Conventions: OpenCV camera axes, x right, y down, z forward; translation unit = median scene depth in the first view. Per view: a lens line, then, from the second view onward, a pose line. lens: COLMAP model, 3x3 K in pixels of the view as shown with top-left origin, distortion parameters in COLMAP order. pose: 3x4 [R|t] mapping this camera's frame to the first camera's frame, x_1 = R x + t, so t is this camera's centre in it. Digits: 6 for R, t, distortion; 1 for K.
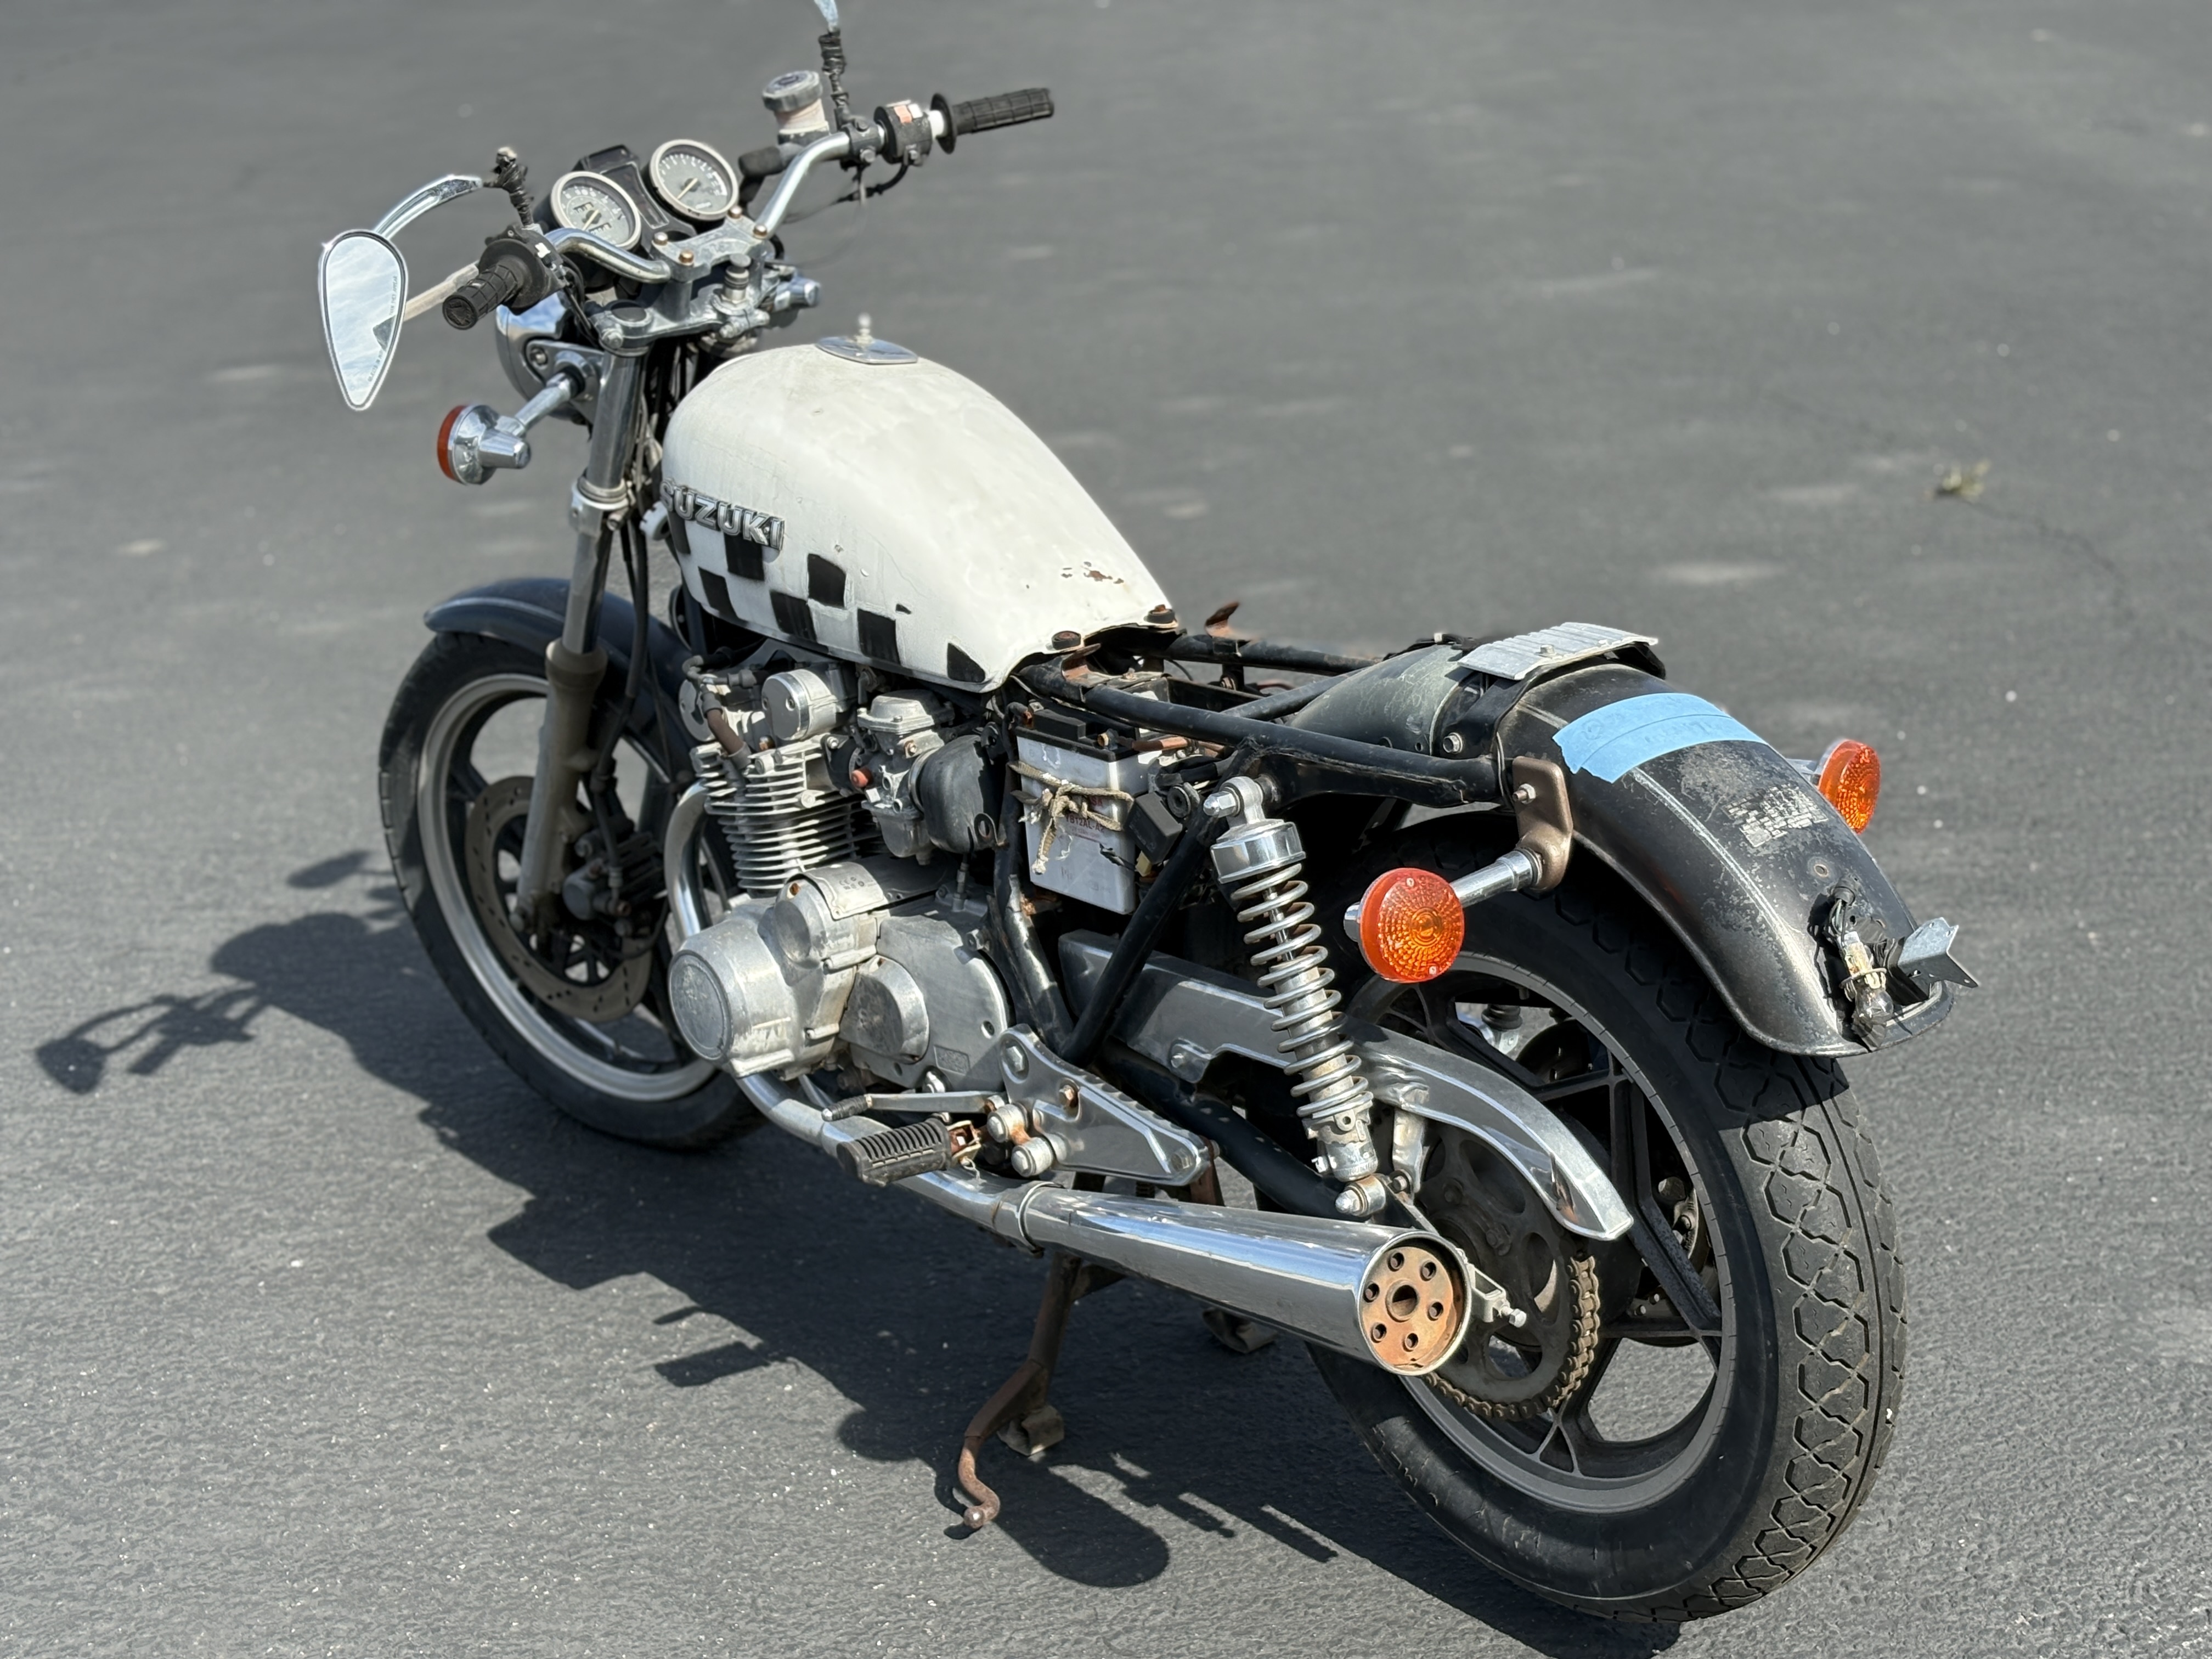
lens RADIAL K [[3380.1, 0, 1148.0], [0, 3380.1, 833.1], [0, 0, 1]] dist [0.245639, -0.976292]
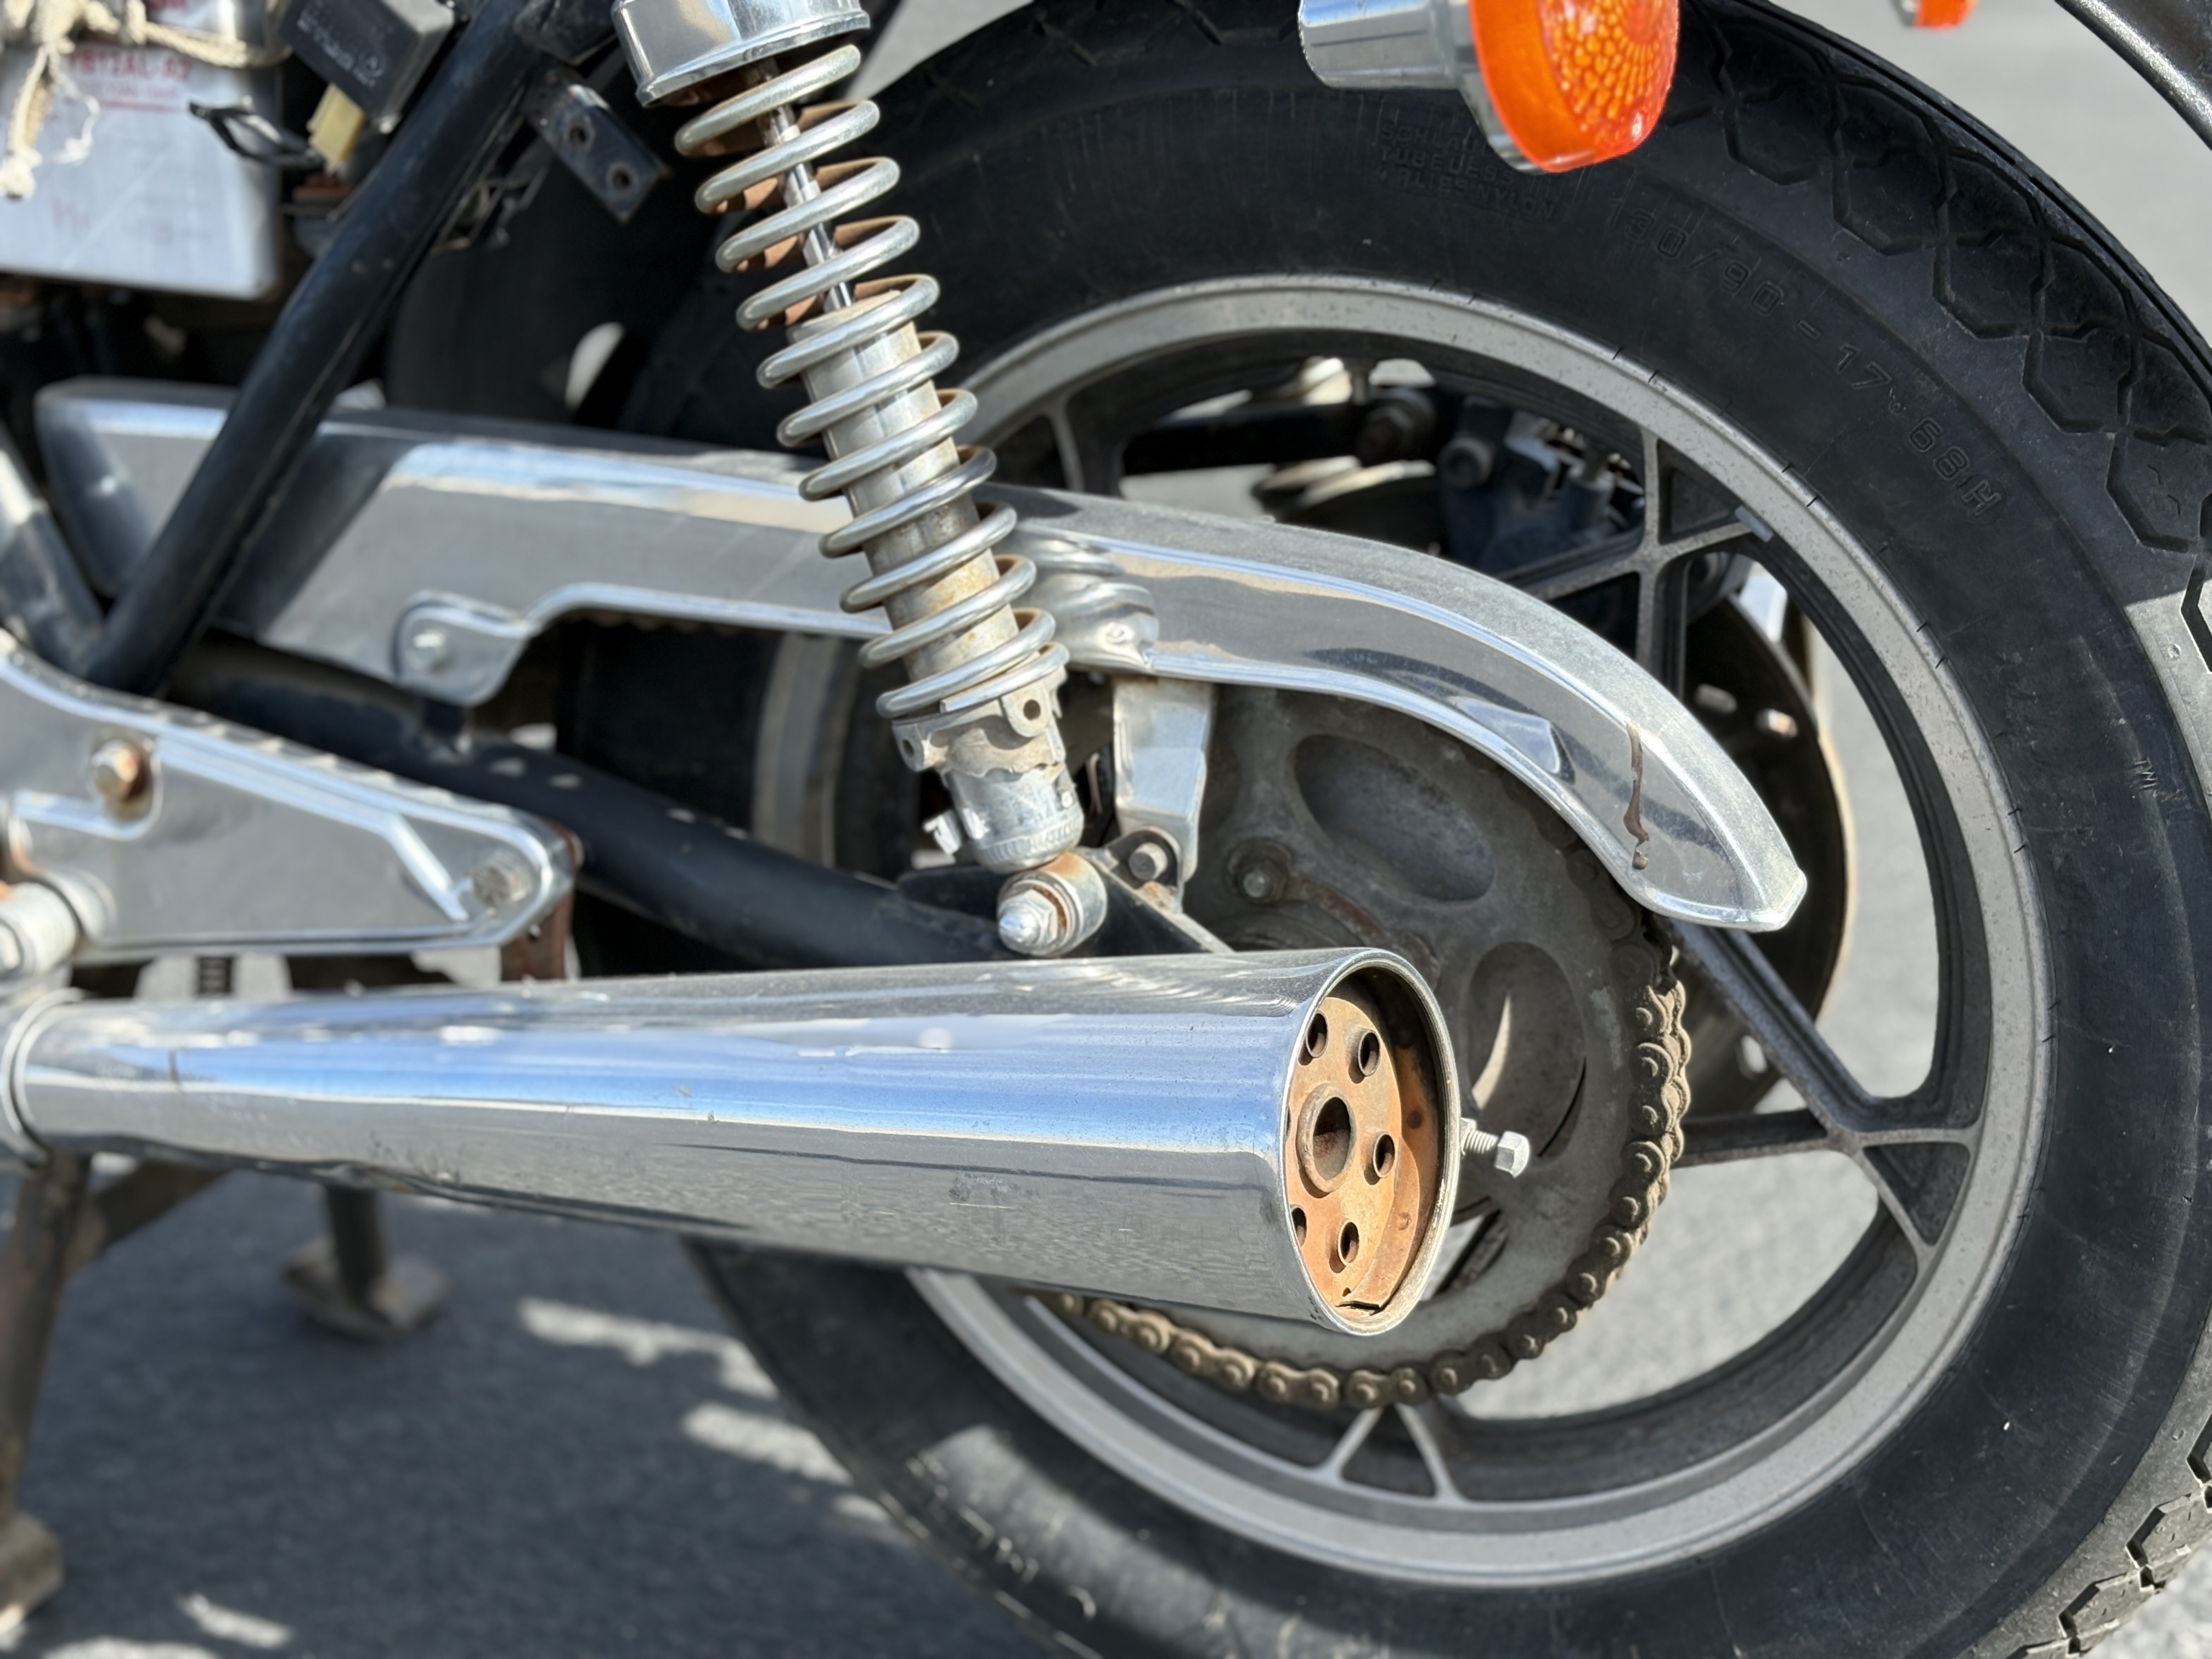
lens RADIAL K [[3385.5, 0, 1106.0], [0, 3385.5, 829.5], [0, 0, 1]] dist [0.294939, -1.234595]
pose [[0.906937, -0.075611, 0.414425, -0.089192], [0.063117, 0.997045, 0.043782, 0.076013], [-0.416511, -0.013551, 0.909030, 0.594767]]
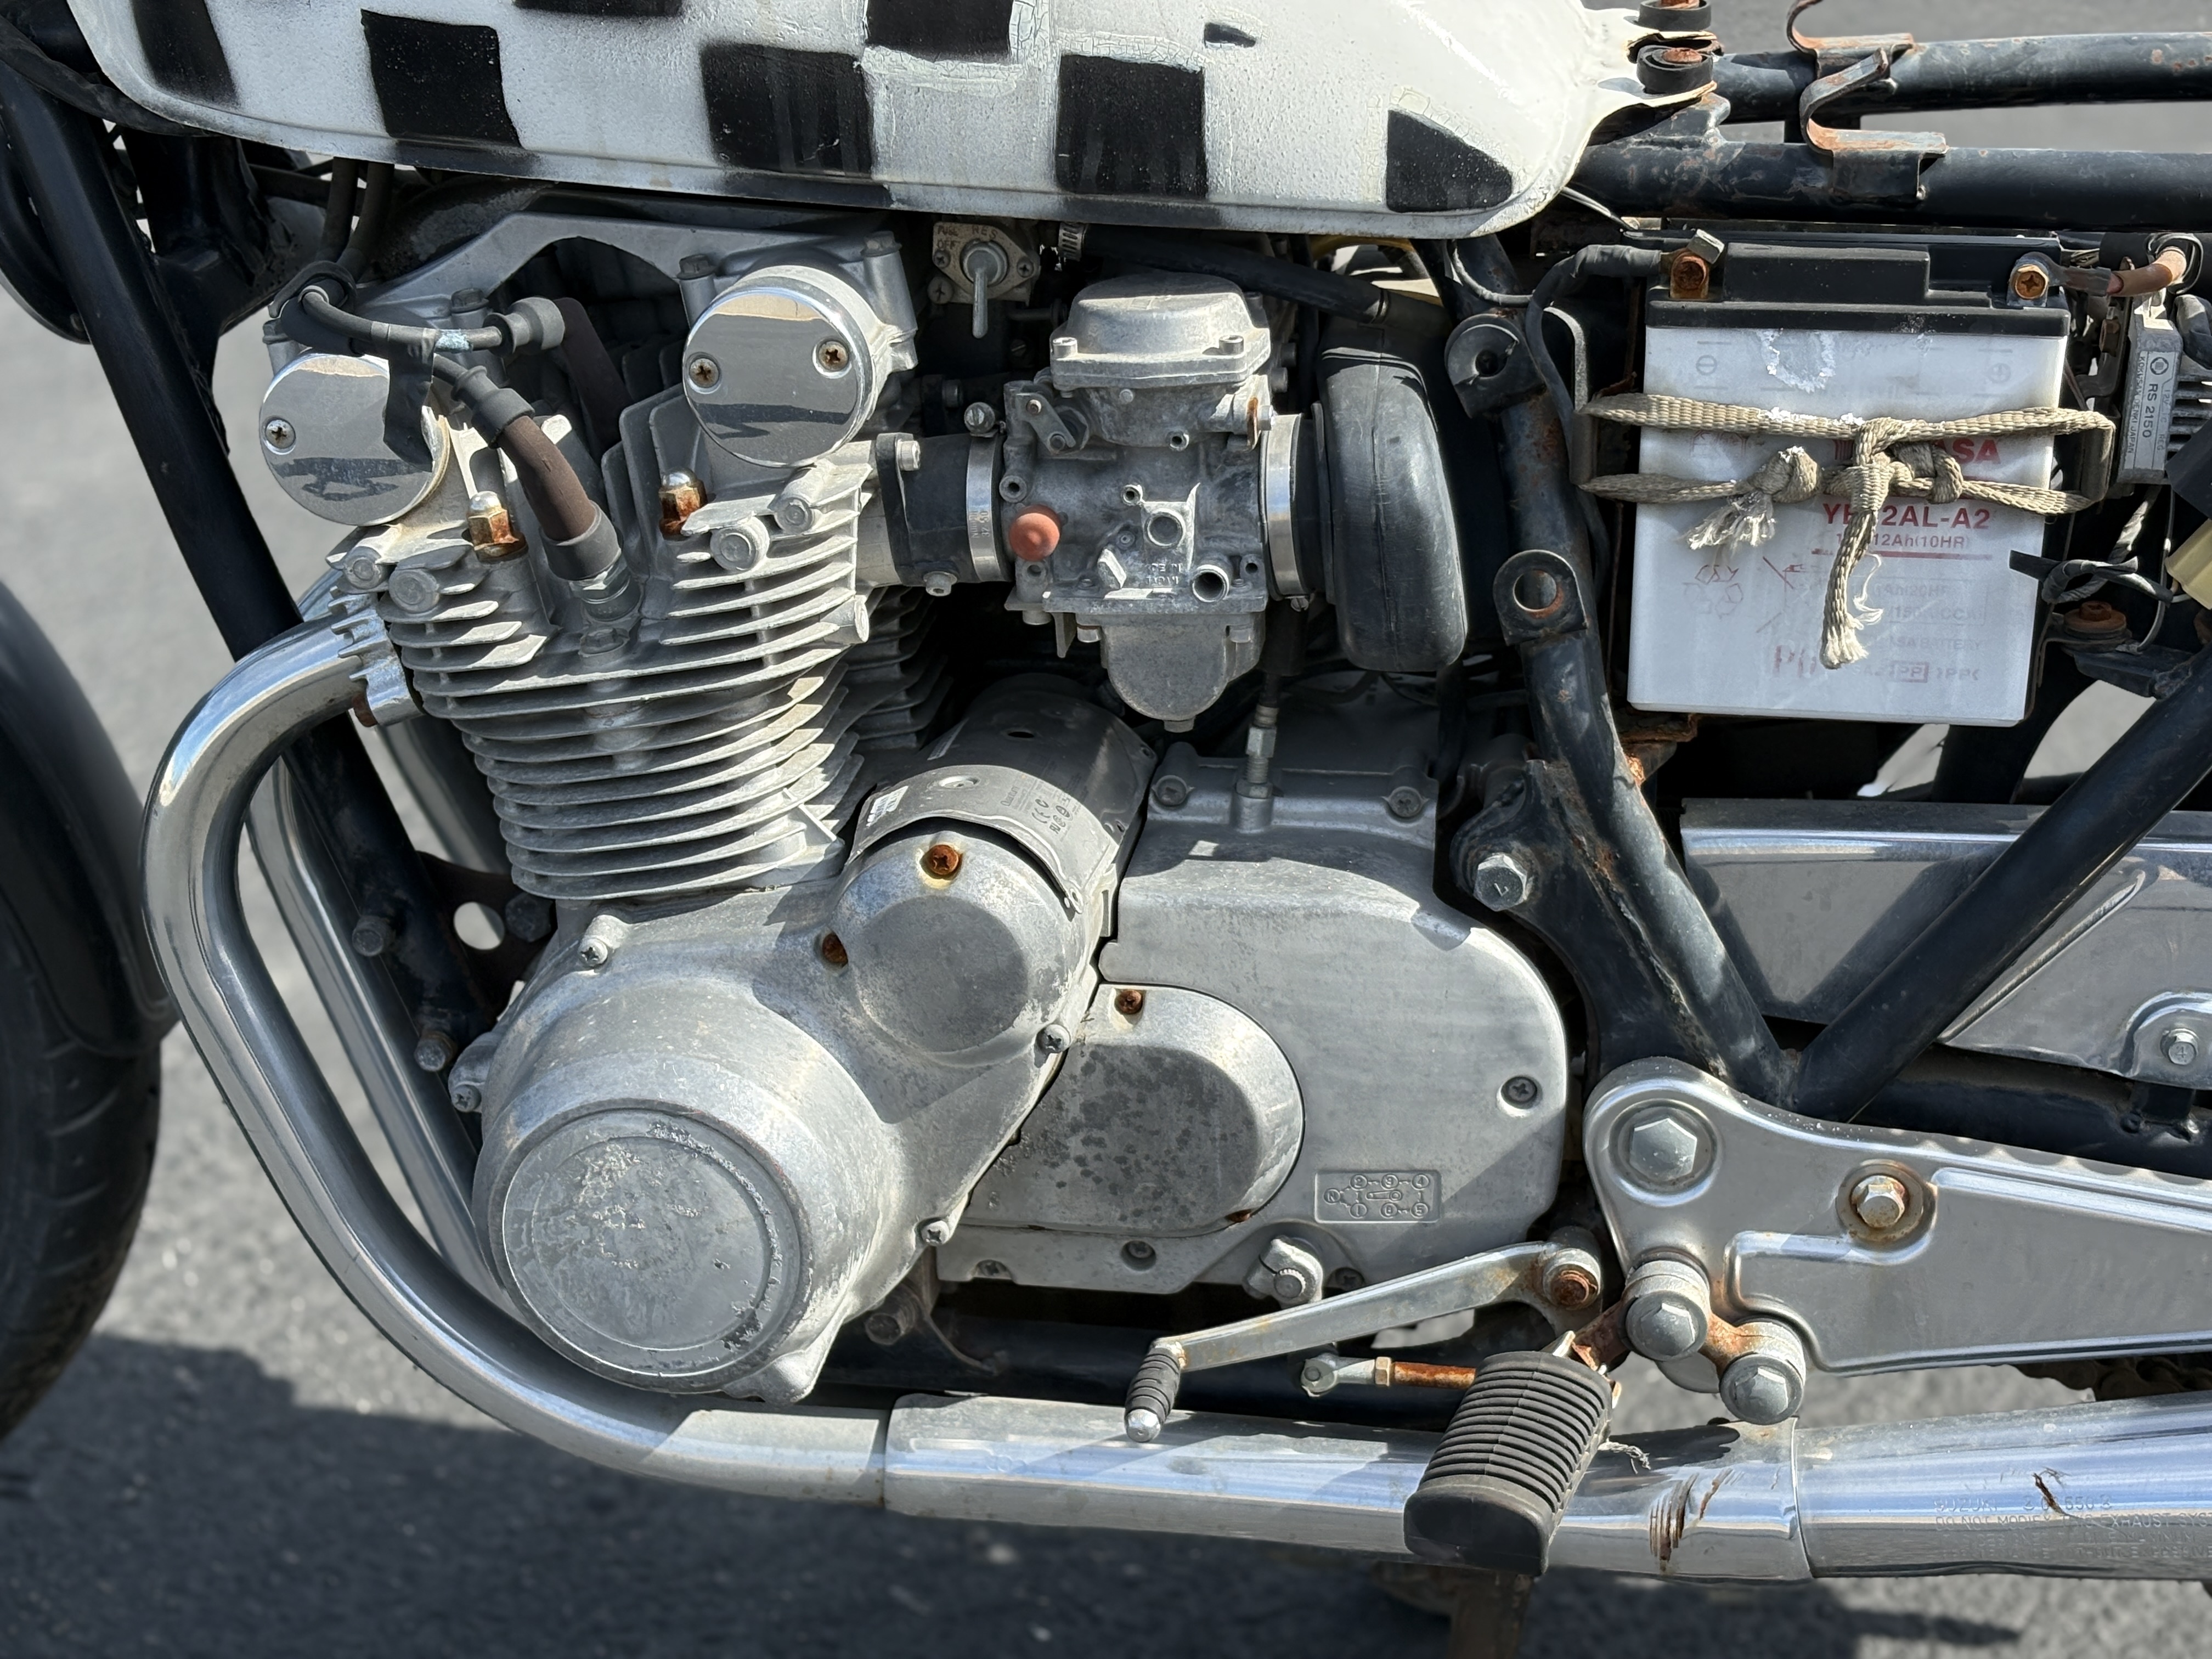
lens RADIAL K [[3380.1, 0, 1148.0], [0, 3380.1, 833.1], [0, 0, 1]] dist [0.245639, -0.976292]
pose [[0.749693, -0.208423, 0.628109, -0.343460], [0.162354, 0.978031, 0.130754, -0.033358], [-0.641562, 0.003951, 0.767061, 0.762562]]
